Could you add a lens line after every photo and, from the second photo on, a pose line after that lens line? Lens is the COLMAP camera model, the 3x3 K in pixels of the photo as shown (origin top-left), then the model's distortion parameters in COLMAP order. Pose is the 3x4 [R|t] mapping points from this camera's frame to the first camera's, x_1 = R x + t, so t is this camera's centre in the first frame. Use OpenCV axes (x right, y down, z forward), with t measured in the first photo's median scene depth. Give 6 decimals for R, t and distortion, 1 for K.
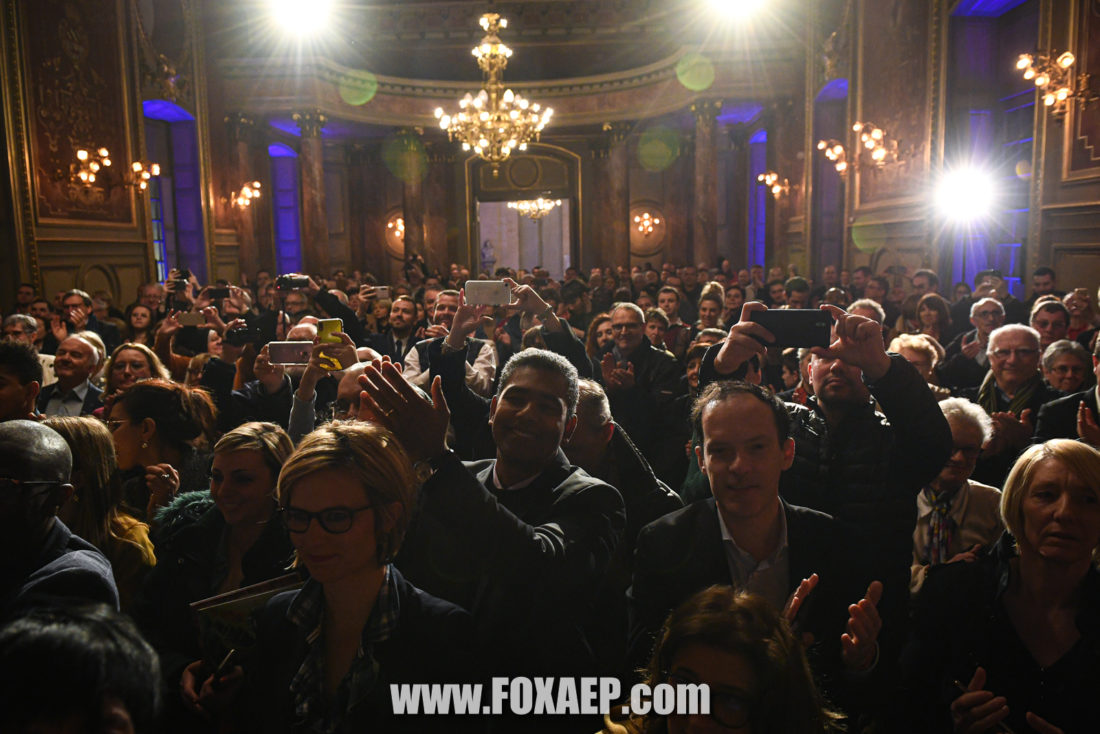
lens RADIAL K [[782.4, 0, 548.7], [0, 782.4, 370.4], [0, 0, 1]] dist [-0.052575, -0.002778]
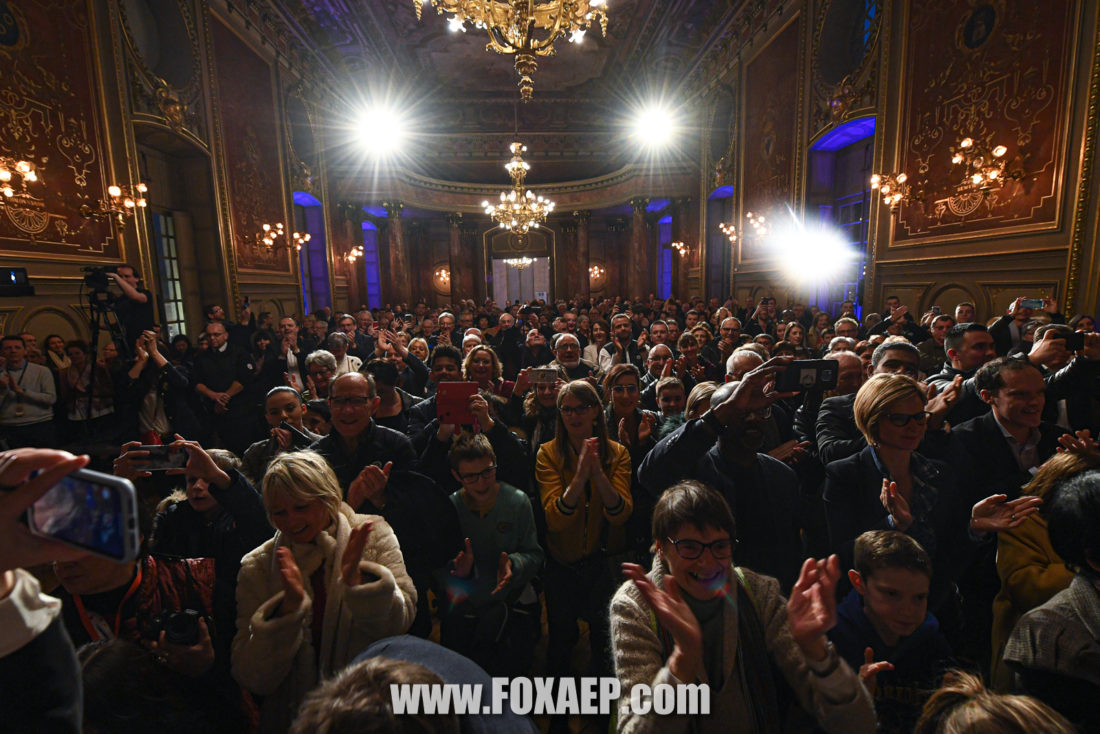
lens RADIAL K [[483.5, 0, 552.7], [0, 483.5, 364.3], [0, 0, 1]] dist [-0.017136, -0.003042]
pose [[0.994994, -0.020524, 0.097805, -0.104979], [0.020269, 0.999788, 0.003600, 0.000844], [-0.097858, -0.001599, 0.995199, -0.011270]]
